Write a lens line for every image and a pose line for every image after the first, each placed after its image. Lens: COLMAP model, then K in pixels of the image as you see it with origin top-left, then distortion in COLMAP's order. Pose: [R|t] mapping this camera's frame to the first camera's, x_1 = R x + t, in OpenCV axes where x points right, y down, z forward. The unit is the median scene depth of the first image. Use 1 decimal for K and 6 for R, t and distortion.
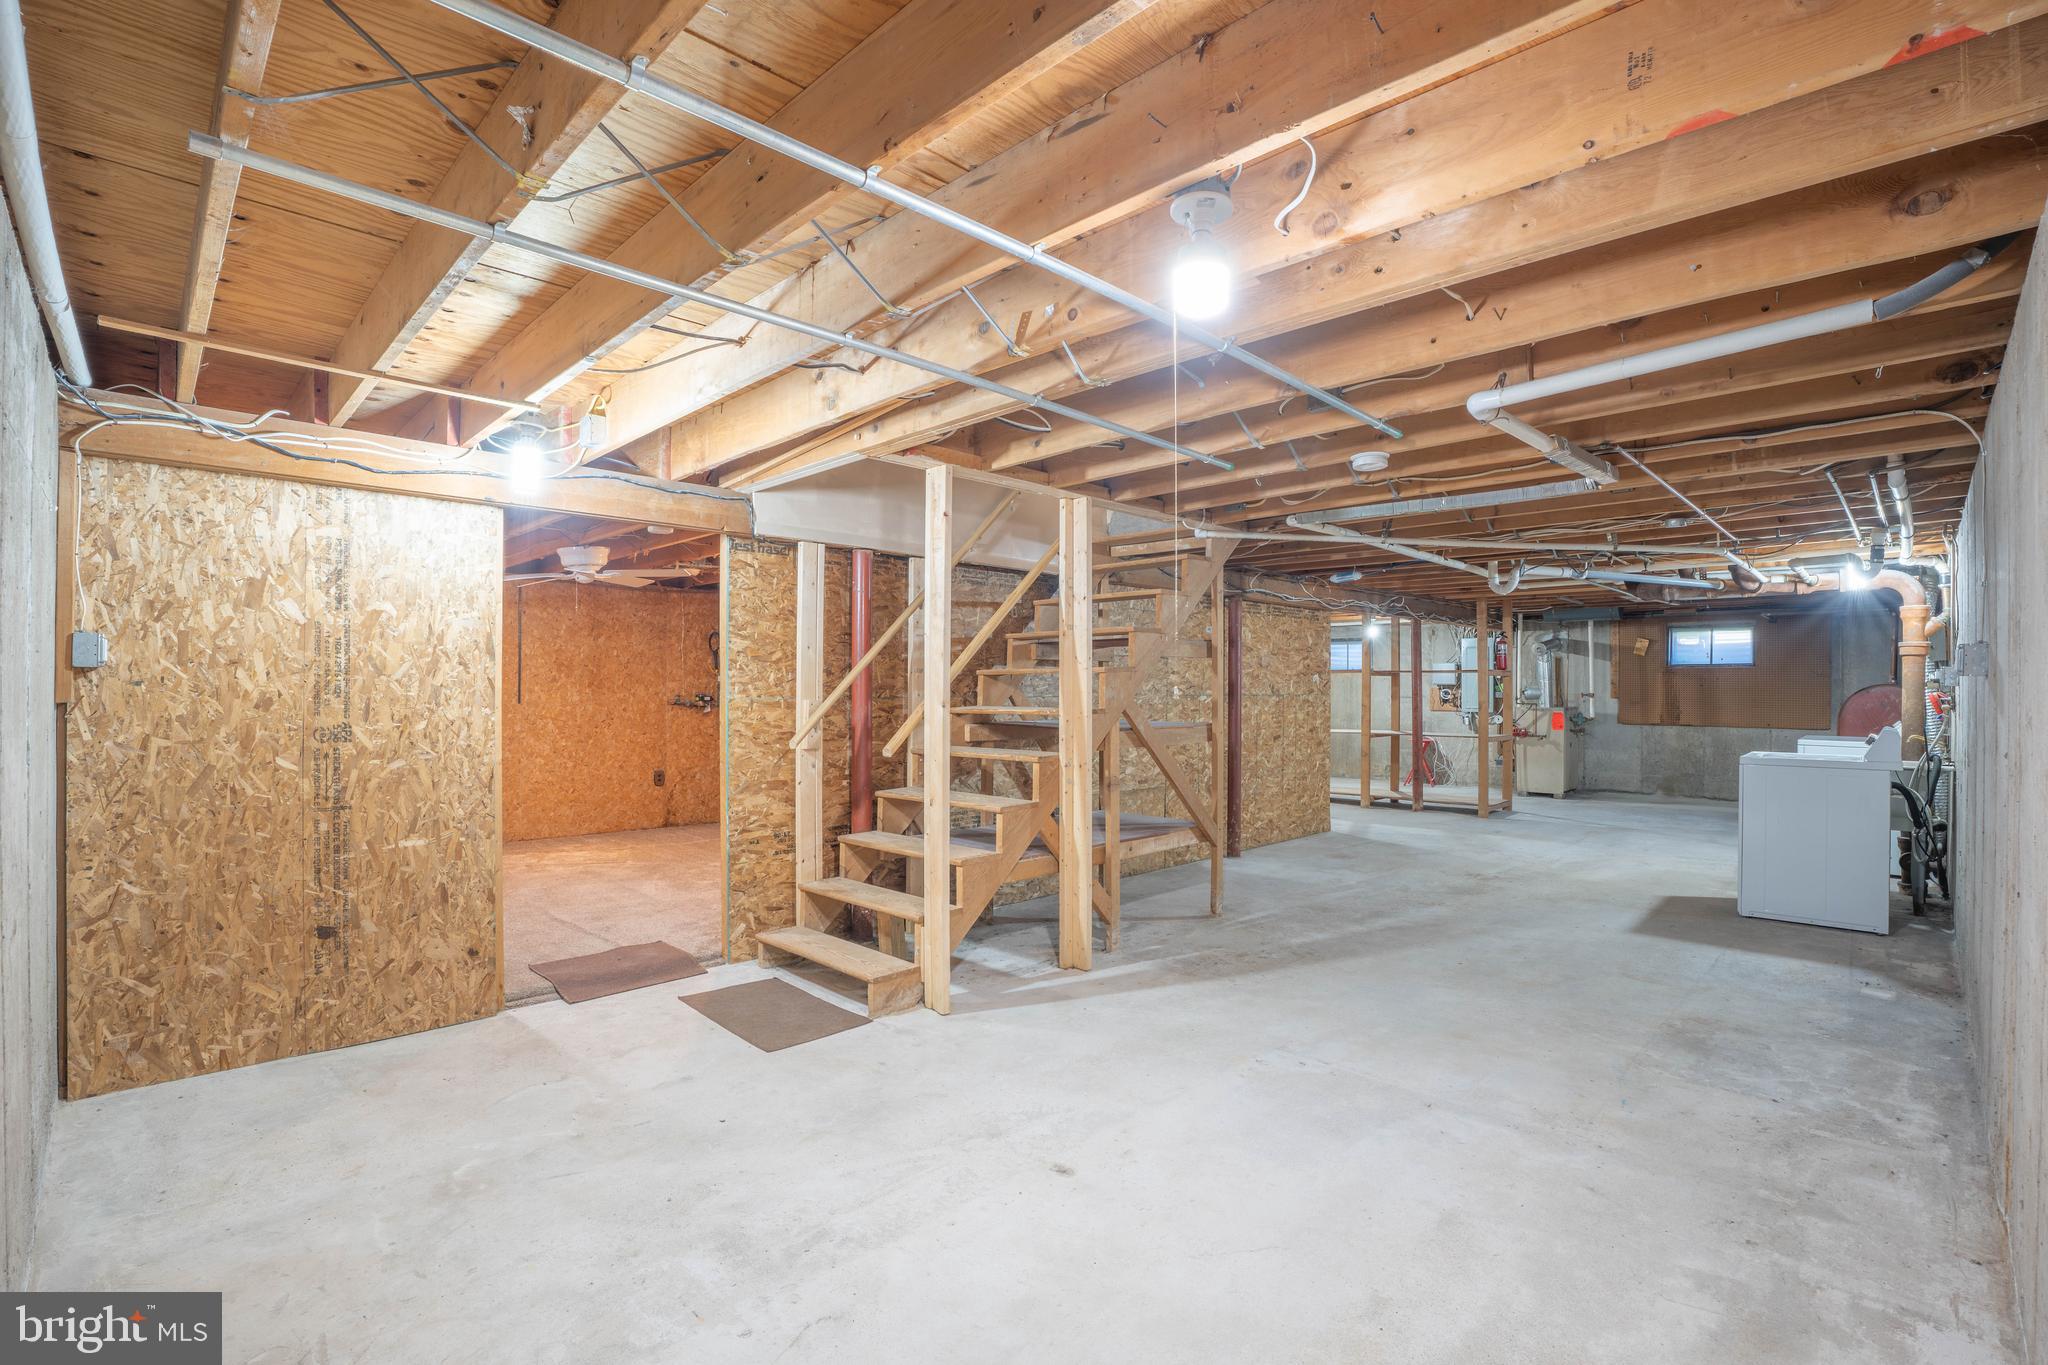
lens RADIAL K [[927.7, 0, 1024.0], [0, 927.7, 682.5], [0, 0, 1]] dist [-0.039372, 0.000649]
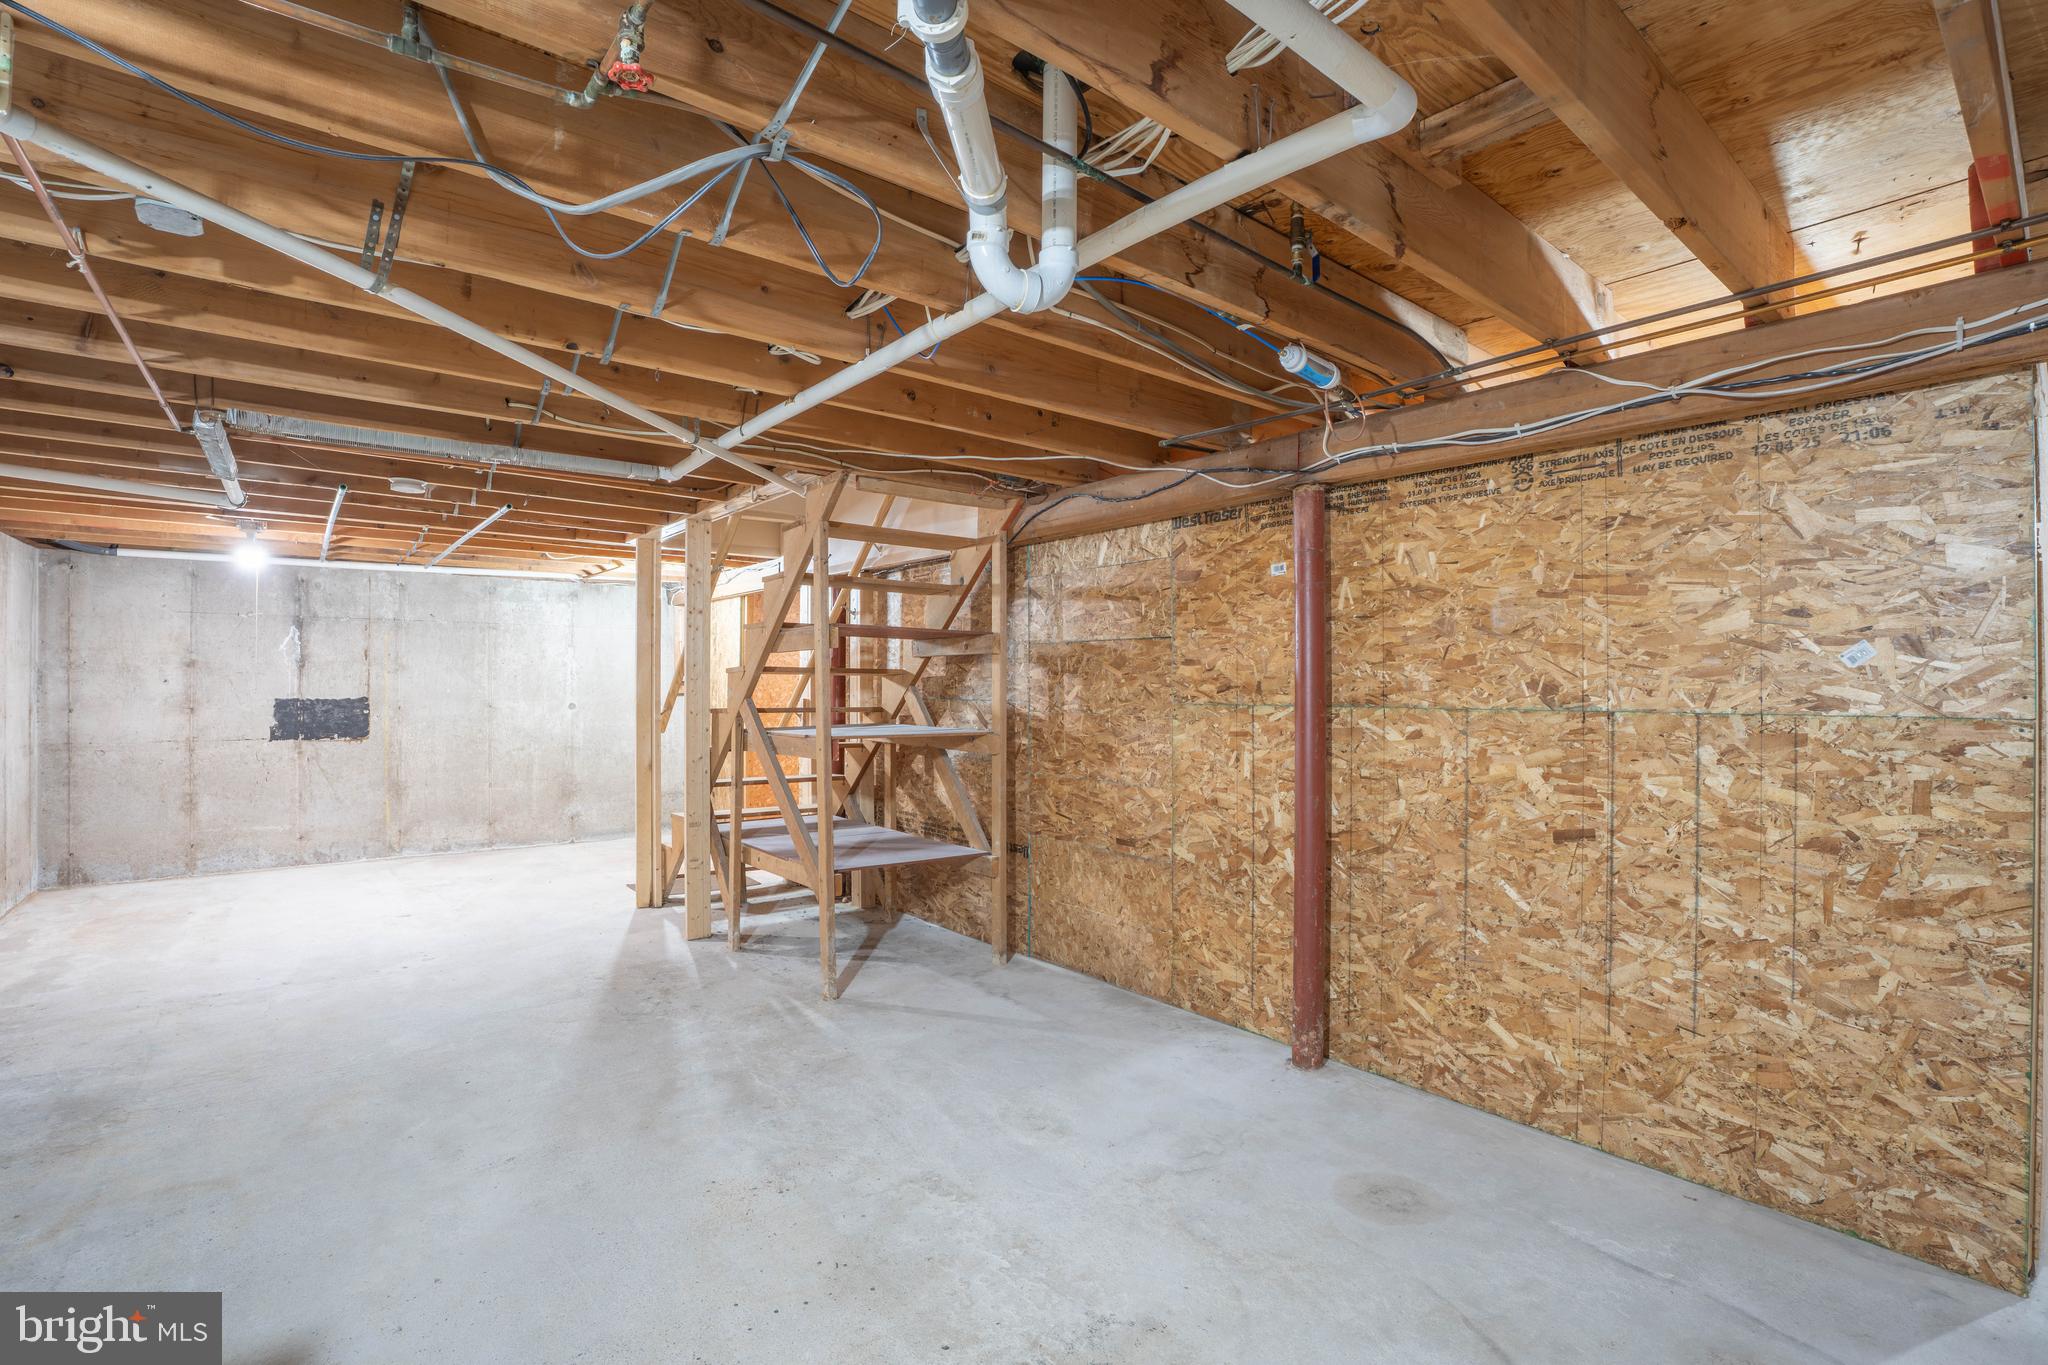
lens RADIAL K [[927.7, 0, 1024.0], [0, 927.7, 682.5], [0, 0, 1]] dist [-0.039372, 0.000649]
pose [[-0.098428, -0.011433, -0.995079, 0.944250], [-0.001845, 0.999934, -0.011307, 0.010772], [0.995143, 0.000723, -0.098442, 1.253266]]
